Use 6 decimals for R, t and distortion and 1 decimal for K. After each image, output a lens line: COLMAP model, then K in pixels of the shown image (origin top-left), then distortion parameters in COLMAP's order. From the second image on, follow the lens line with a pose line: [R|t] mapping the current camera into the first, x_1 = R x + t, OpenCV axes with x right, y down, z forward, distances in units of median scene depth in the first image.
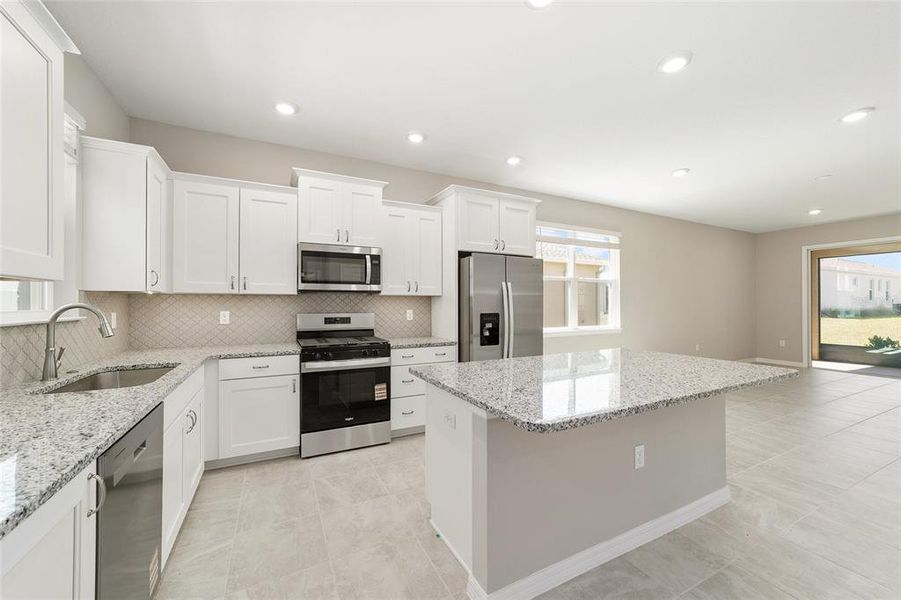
lens RADIAL K [[344.7, 0, 443.1], [0, 344.7, 302.1], [0, 0, 1]] dist [-0.015029, 0.006461]
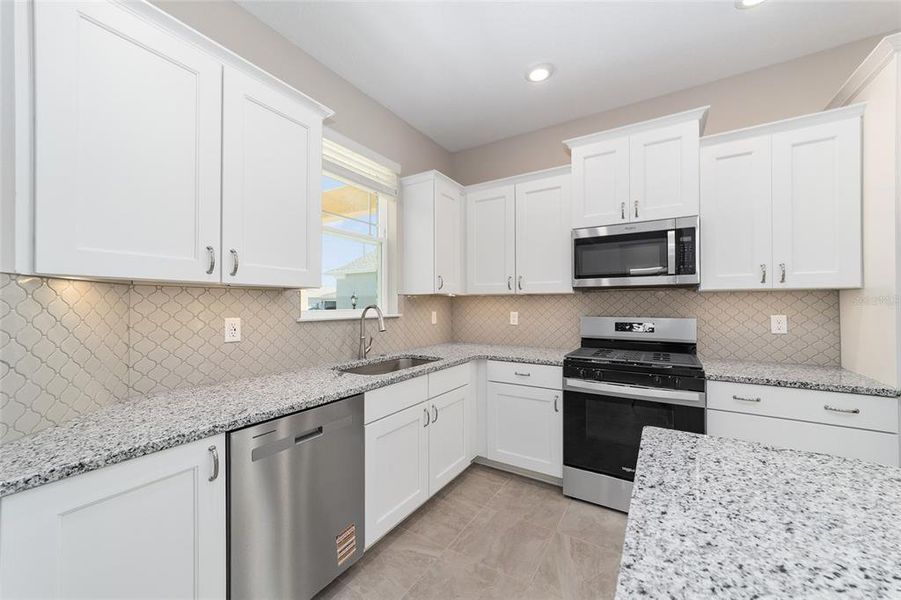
lens RADIAL K [[344.7, 0, 446.5], [0, 344.7, 303.9], [0, 0, 1]] dist [-0.015029, 0.006461]
pose [[0.518484, -0.001014, -0.855087, 0.116771], [0.005793, 0.999981, 0.002326, -0.000138], [0.855068, -0.006159, 0.518479, 0.290350]]
